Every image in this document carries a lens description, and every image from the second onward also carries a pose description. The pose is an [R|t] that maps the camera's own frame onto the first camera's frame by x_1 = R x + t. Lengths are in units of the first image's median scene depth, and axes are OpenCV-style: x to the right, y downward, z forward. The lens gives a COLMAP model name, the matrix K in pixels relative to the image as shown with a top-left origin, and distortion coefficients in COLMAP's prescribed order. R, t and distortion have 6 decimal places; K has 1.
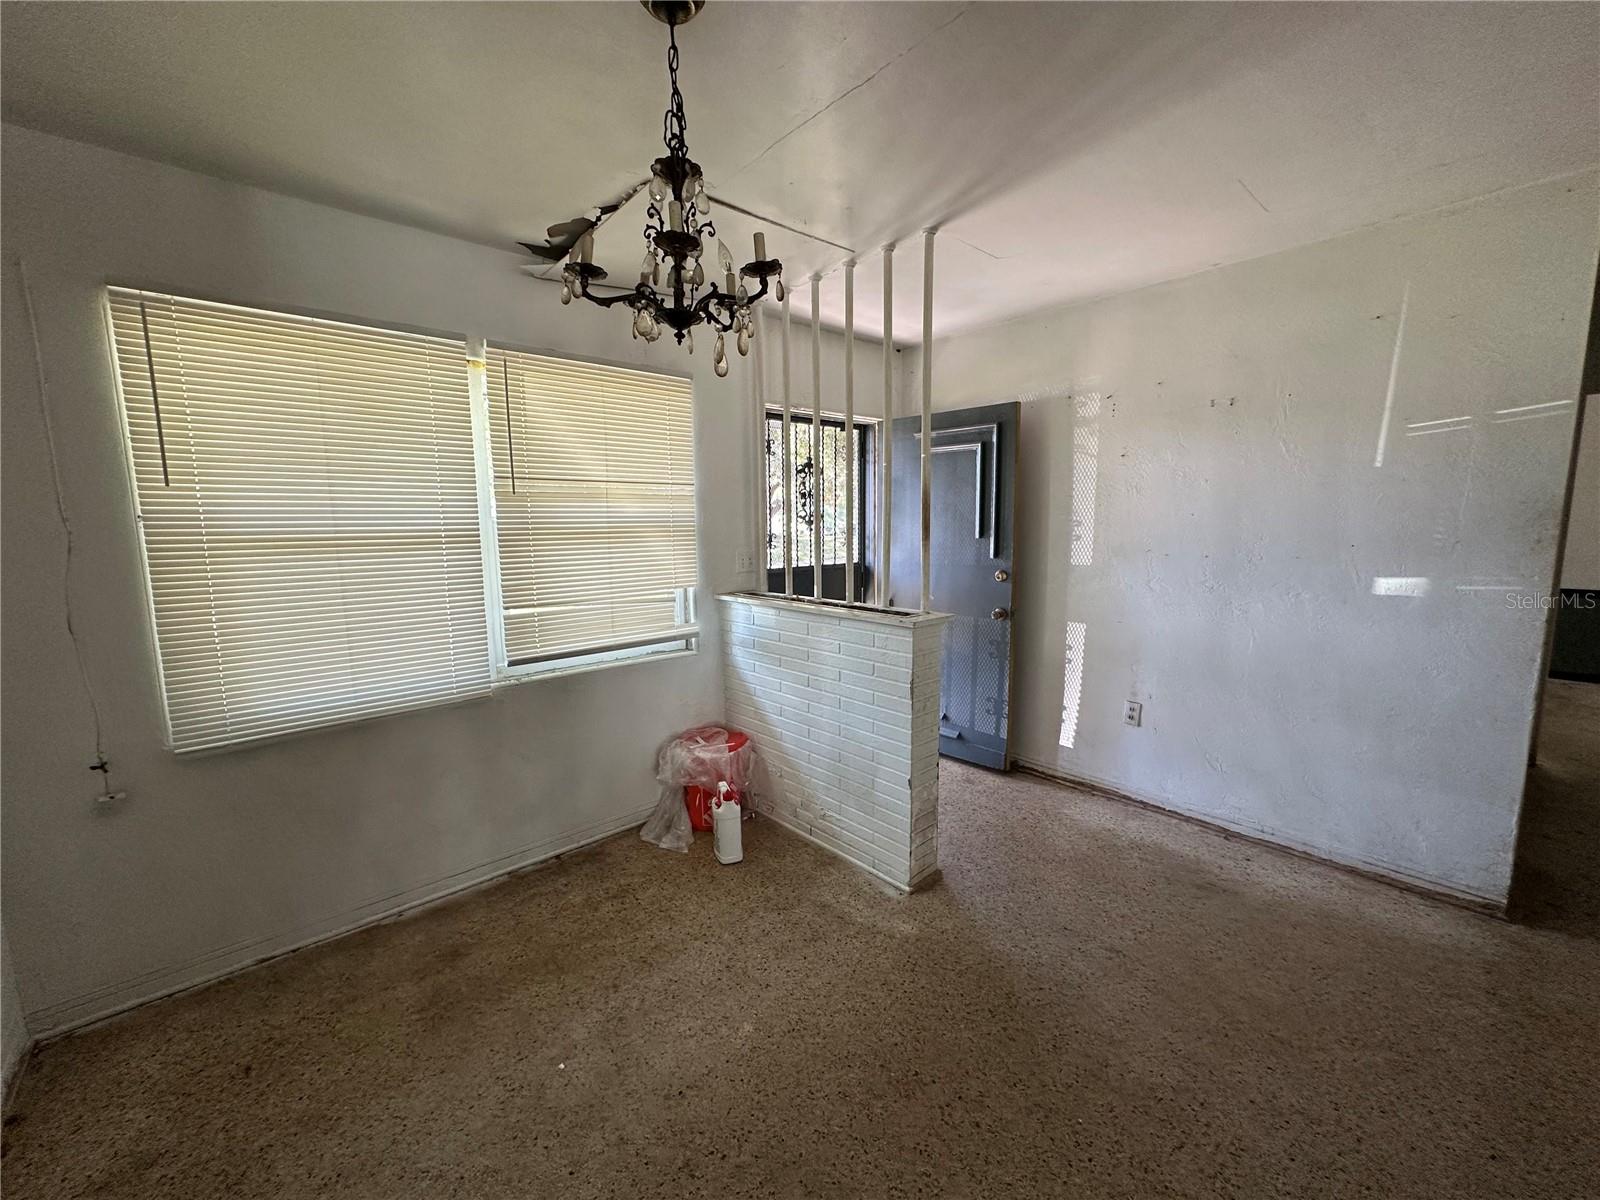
lens RADIAL K [[641.7, 0, 798.5], [0, 641.7, 602.4], [0, 0, 1]] dist [-0.001551, 0.001459]
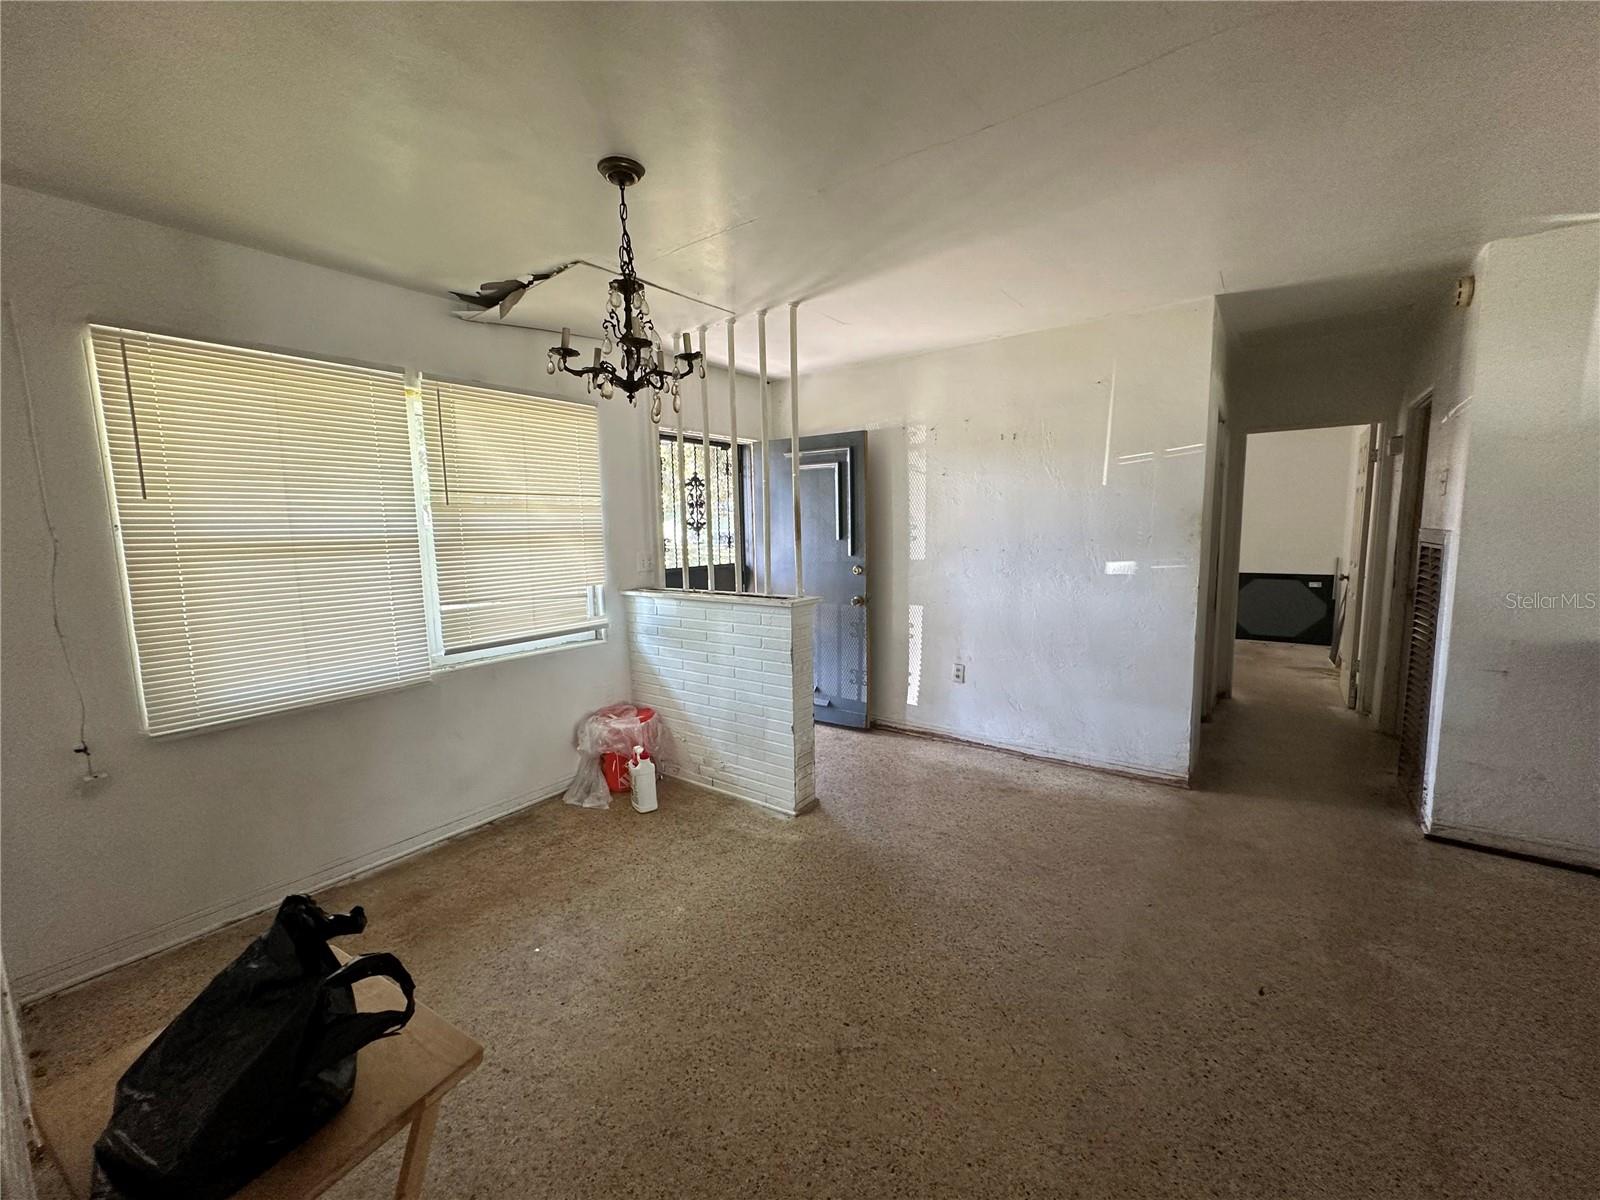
lens RADIAL K [[641.7, 0, 798.5], [0, 641.7, 602.4], [0, 0, 1]] dist [-0.001551, 0.001459]
pose [[0.978990, -0.032218, 0.201346, -0.060792], [0.034788, 0.999352, -0.009240, 0.037497], [-0.200918, 0.016050, 0.979477, -0.245063]]
